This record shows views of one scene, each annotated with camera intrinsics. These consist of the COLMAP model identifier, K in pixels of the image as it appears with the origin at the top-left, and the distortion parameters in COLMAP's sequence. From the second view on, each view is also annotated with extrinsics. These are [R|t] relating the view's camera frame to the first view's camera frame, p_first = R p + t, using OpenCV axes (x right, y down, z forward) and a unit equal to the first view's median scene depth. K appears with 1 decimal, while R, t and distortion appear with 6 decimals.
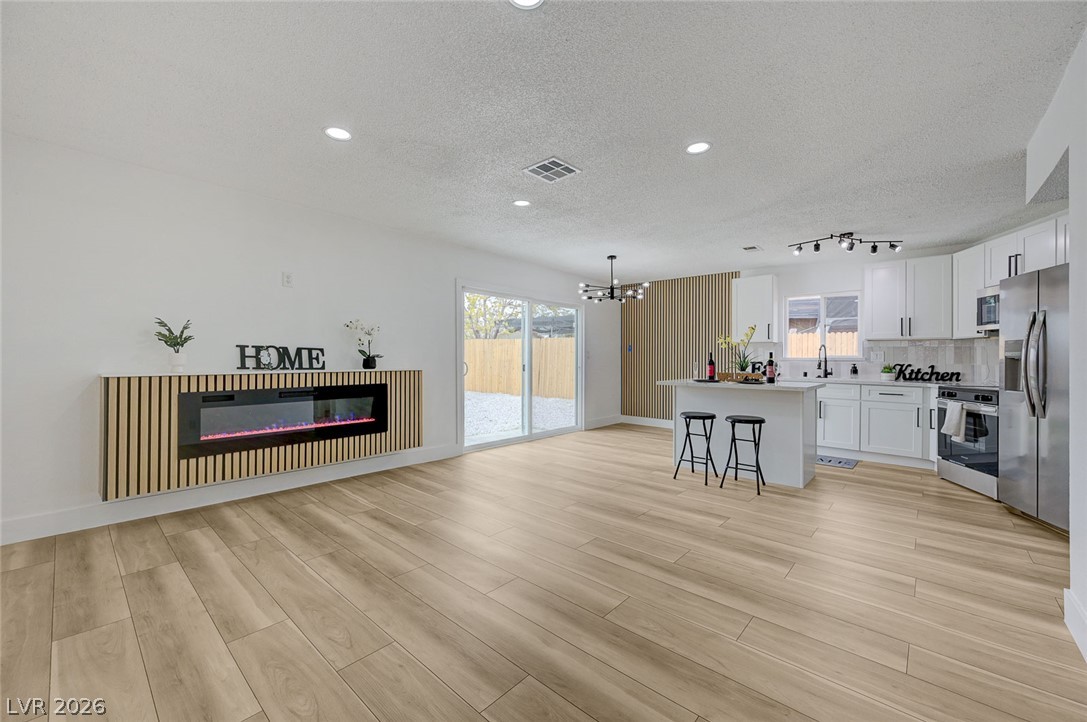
lens RADIAL K [[431.6, 0, 549.2], [0, 431.6, 356.1], [0, 0, 1]] dist [-0.000072, 0.000257]
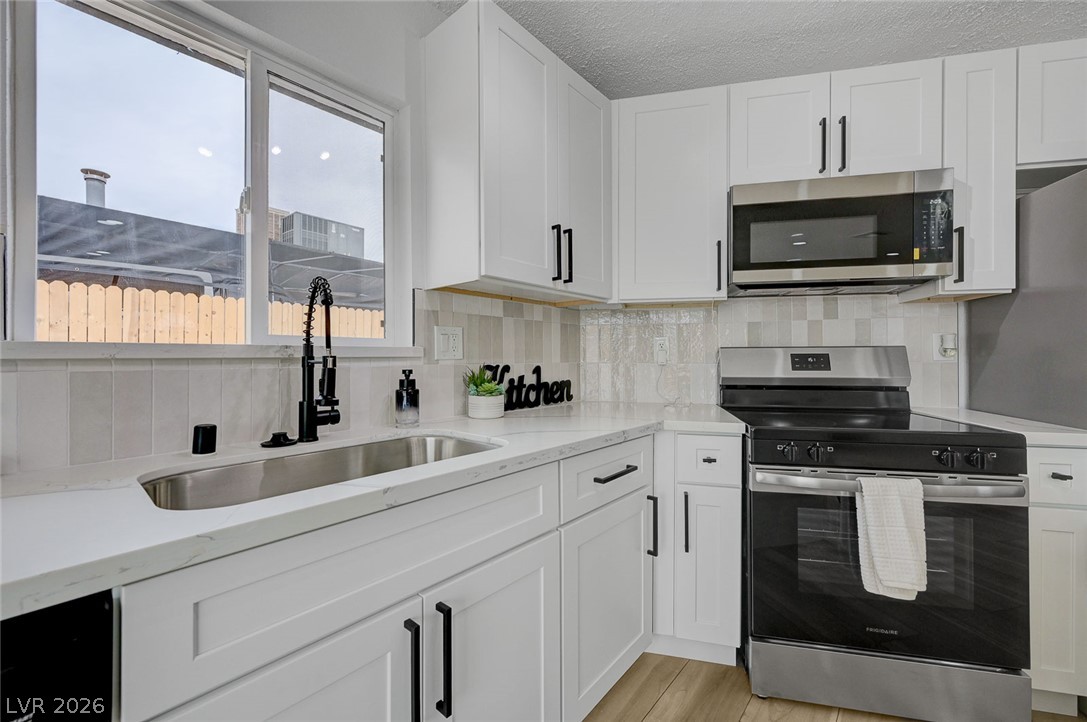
lens RADIAL K [[431.6, 0, 546.5], [0, 431.6, 354.3], [0, 0, 1]] dist [-0.000072, 0.000257]
pose [[-0.012473, -0.006635, 0.999900, 0.496554], [-0.003941, 0.999971, 0.006586, 0.007415], [-0.999914, -0.003858, -0.012498, 1.027946]]
